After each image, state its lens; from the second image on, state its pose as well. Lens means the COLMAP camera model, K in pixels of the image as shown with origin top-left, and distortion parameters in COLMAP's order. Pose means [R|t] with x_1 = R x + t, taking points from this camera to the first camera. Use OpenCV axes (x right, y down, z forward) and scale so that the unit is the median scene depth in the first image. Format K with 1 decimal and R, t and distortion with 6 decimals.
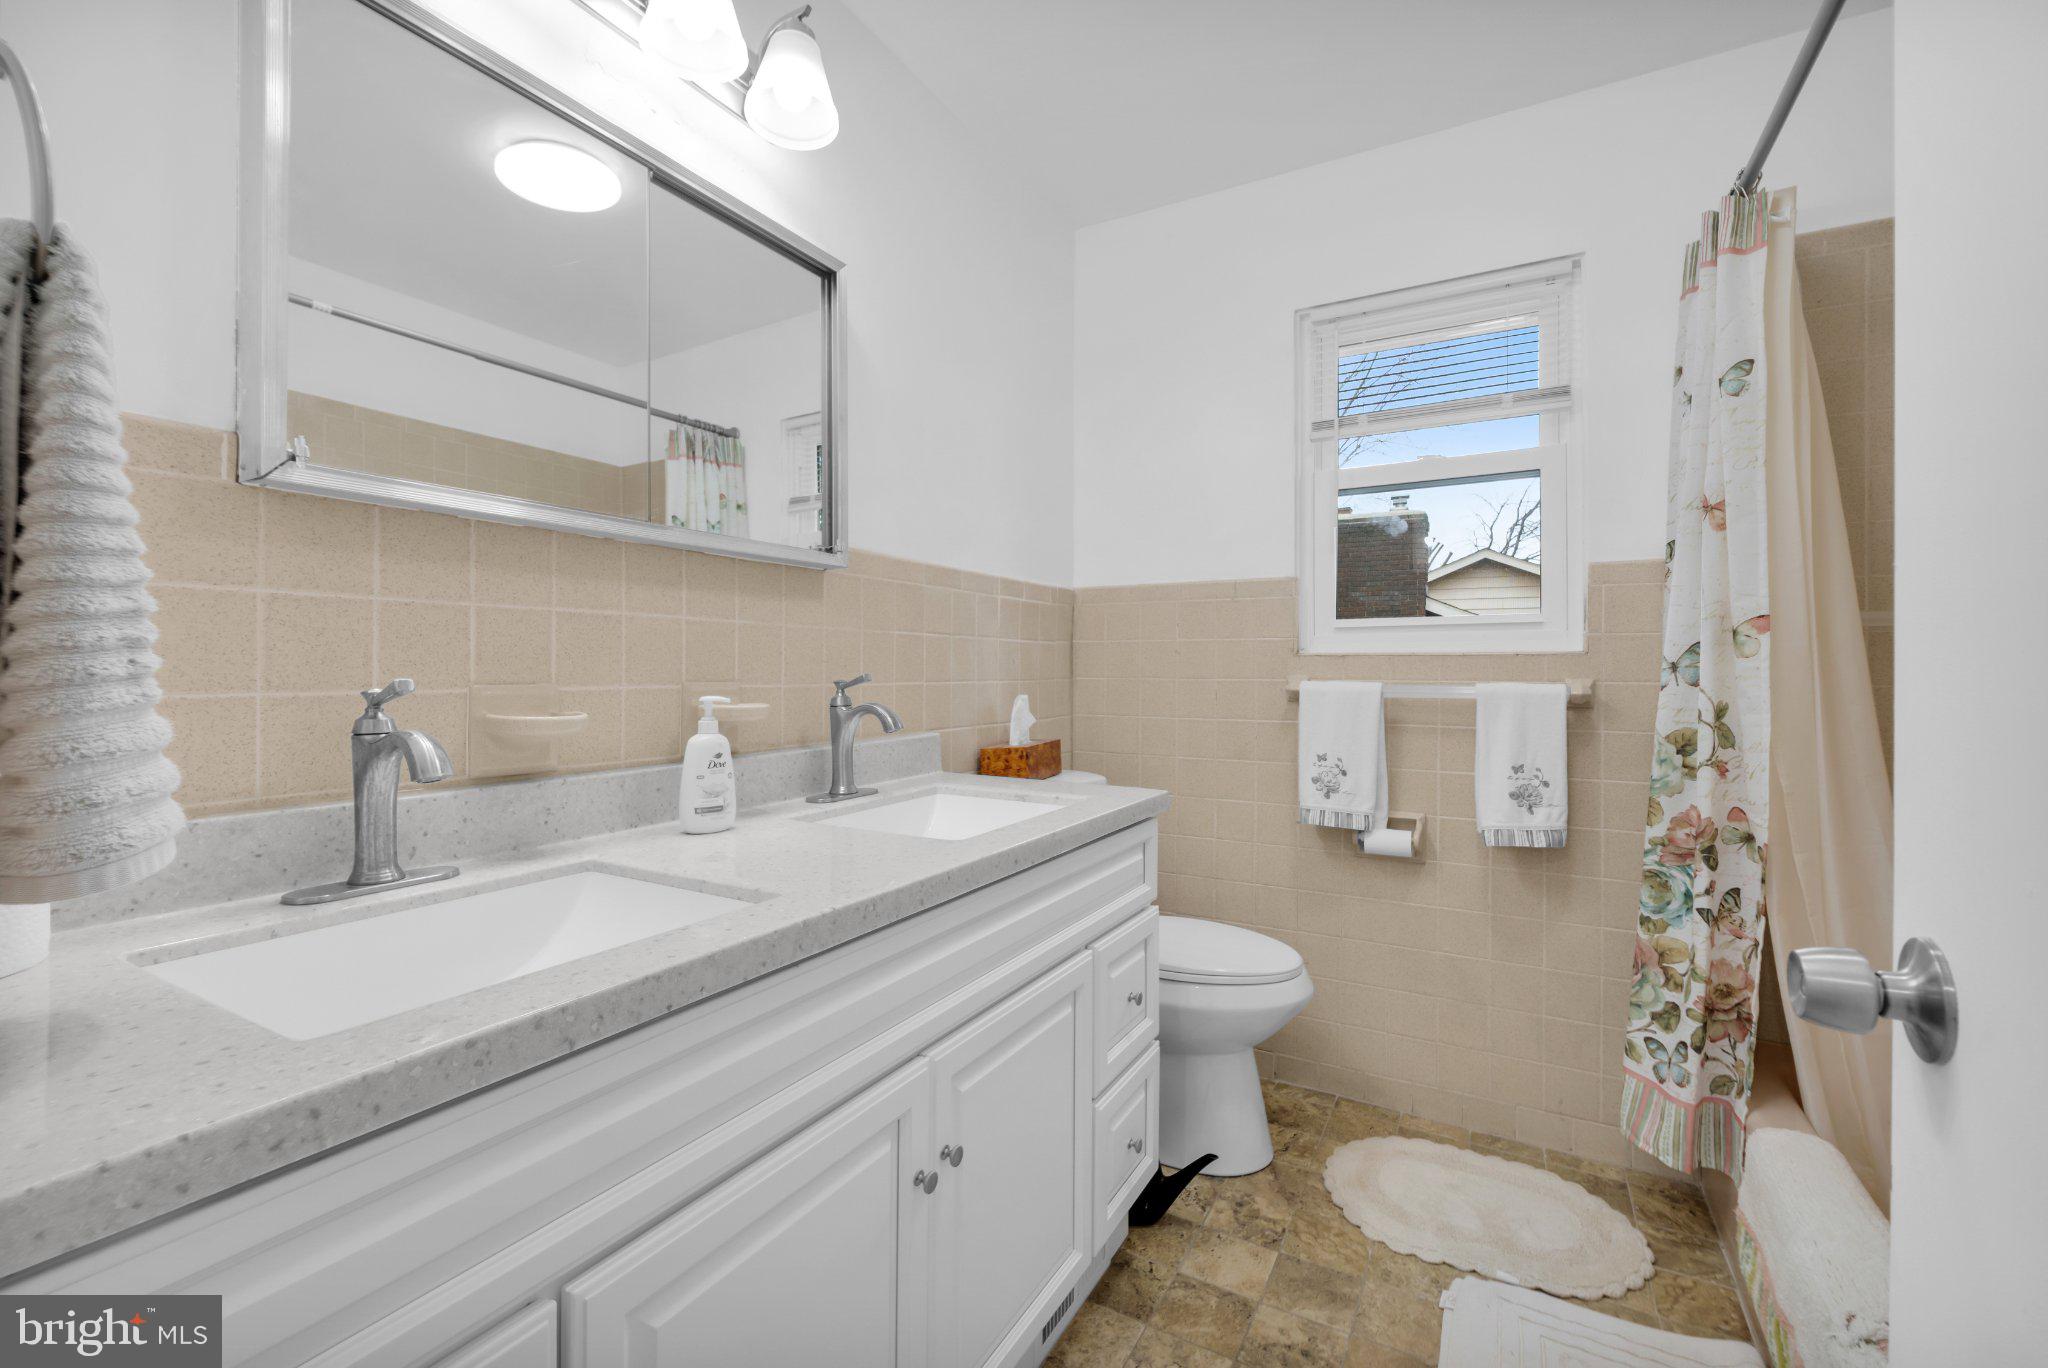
lens RADIAL K [[900.7, 0, 999.6], [0, 900.7, 664.3], [0, 0, 1]] dist [-0.001333, -0.000614]
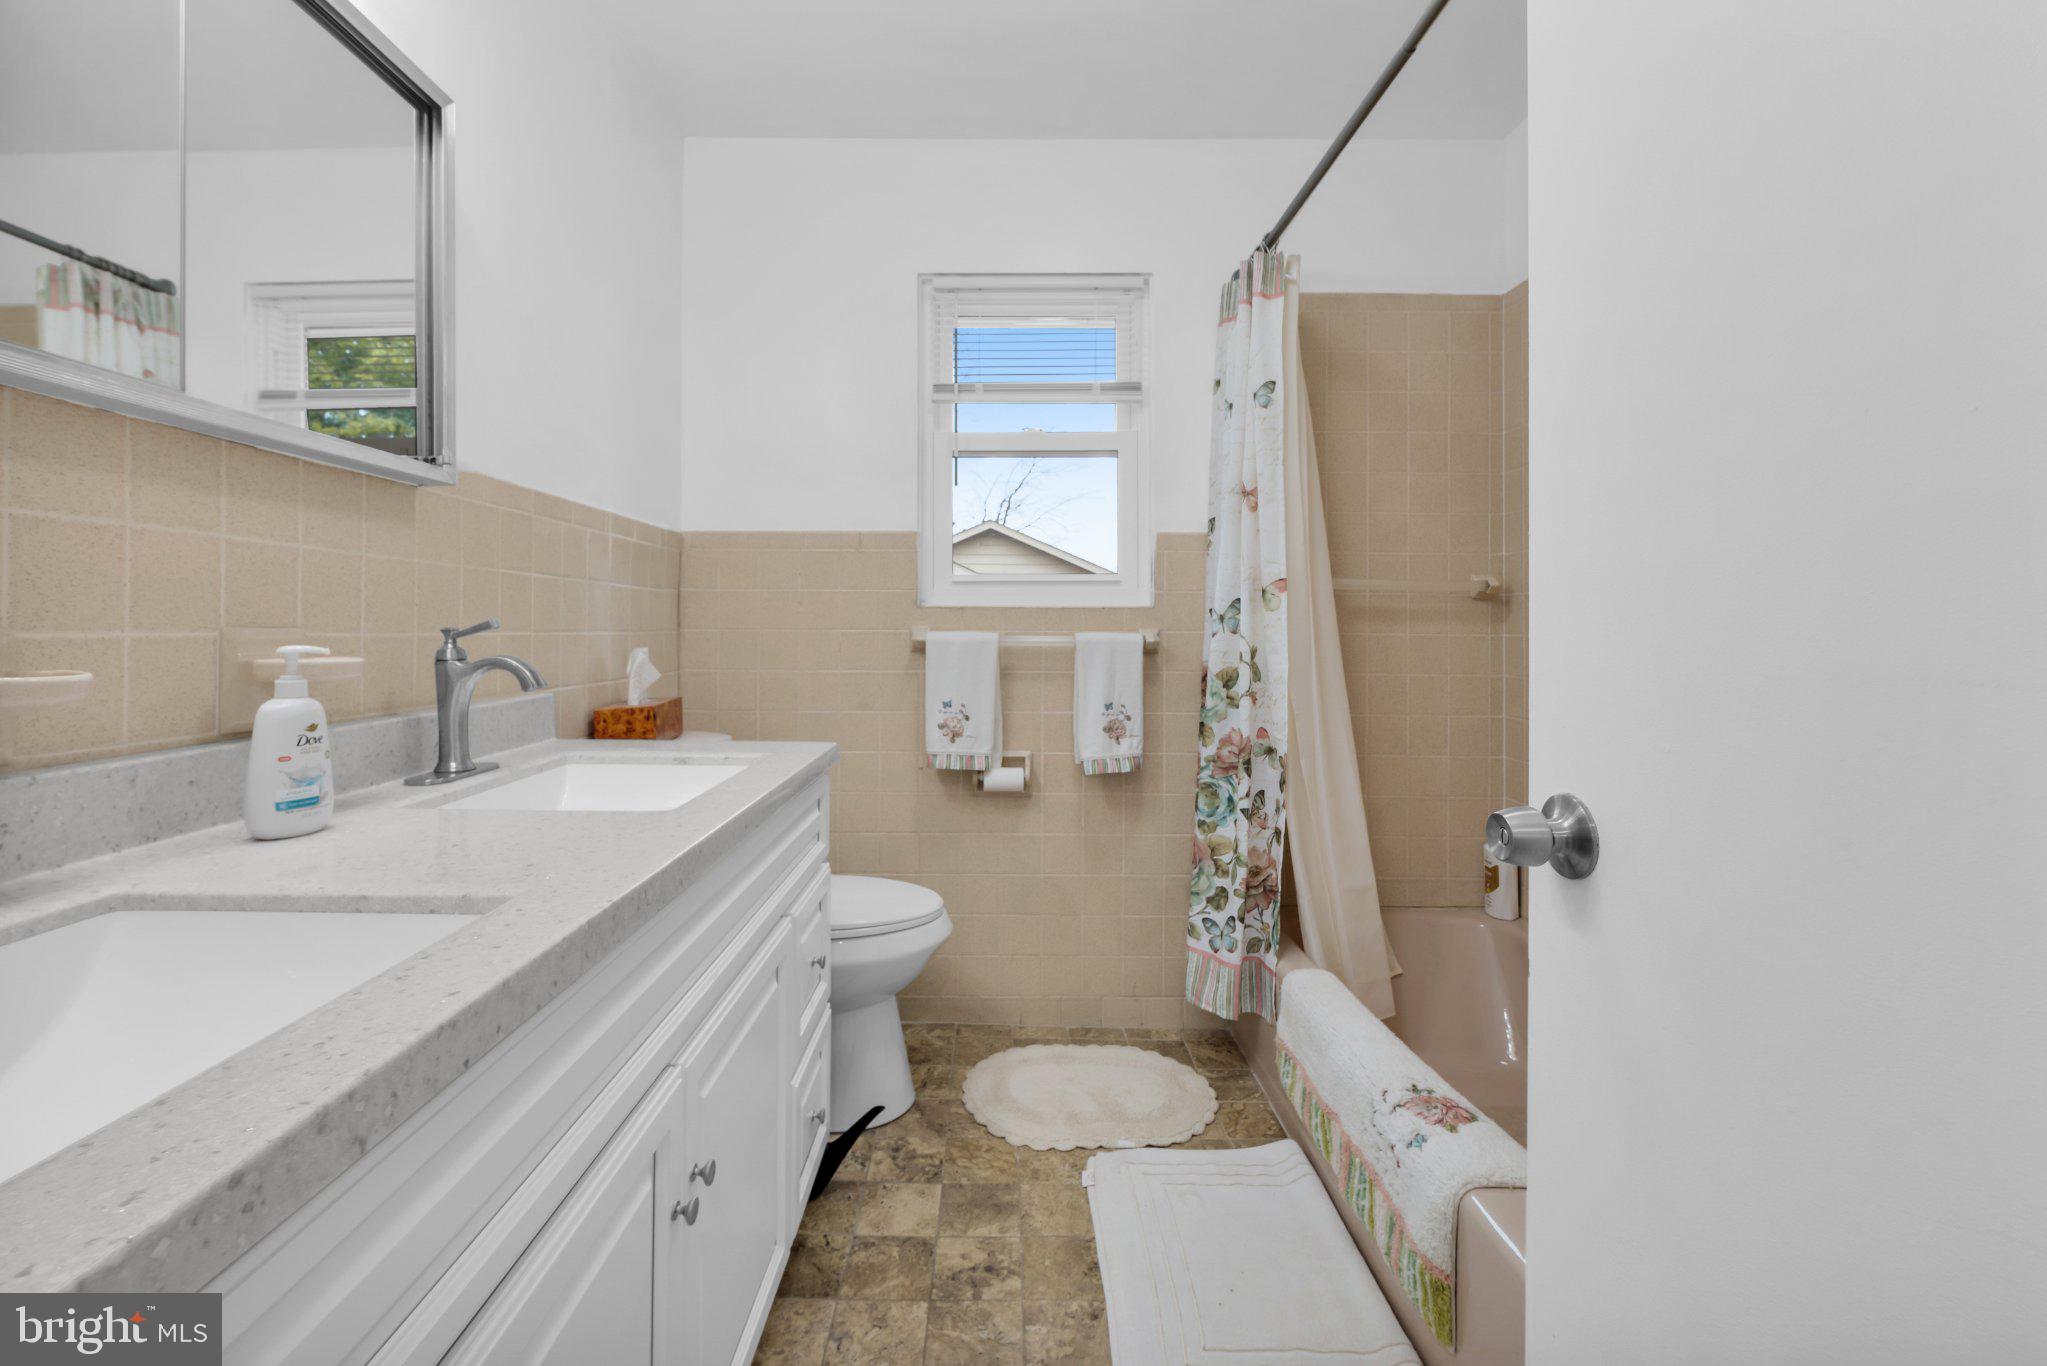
lens RADIAL K [[910.6, 0, 1011.9], [0, 910.6, 622.4], [0, 0, 1]] dist [0.001437, 0.000236]
pose [[0.859227, 0.004289, 0.511577, -0.150223], [-0.004203, 0.999990, -0.001323, 0.011302], [-0.511578, -0.001013, 0.859236, 0.060935]]
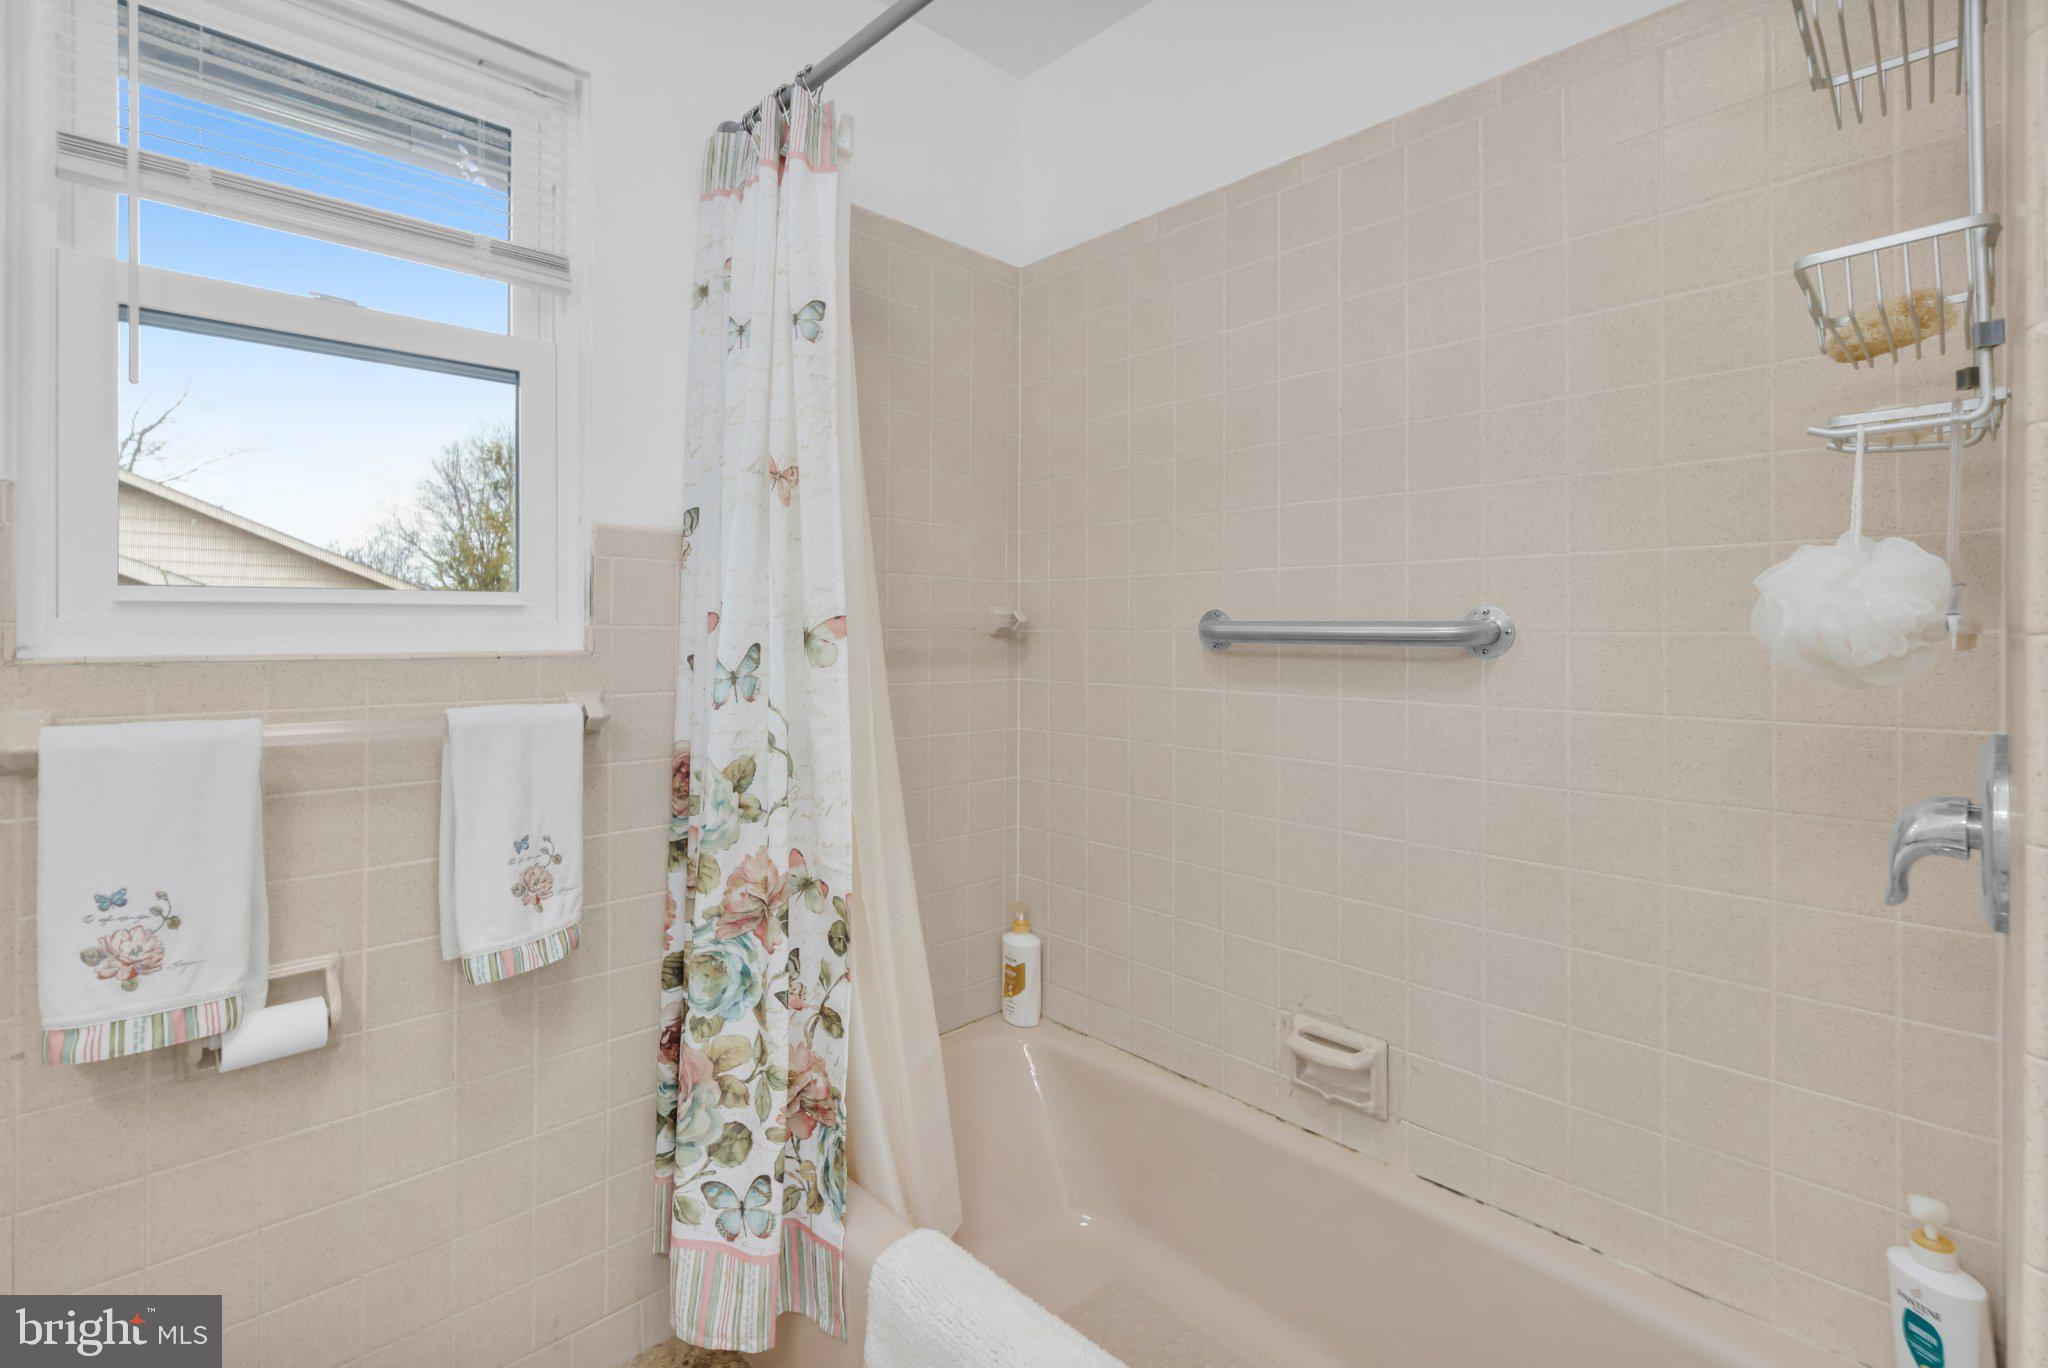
lens RADIAL K [[933.0, 0, 973.0], [0, 933.0, 627.6], [0, 0, 1]] dist [-0.000920, 0.000080]
pose [[0.298264, -0.002602, 0.954480, 0.060658], [-0.012770, 0.999896, 0.006716, -0.047085], [-0.954398, -0.014192, 0.298200, 0.576009]]
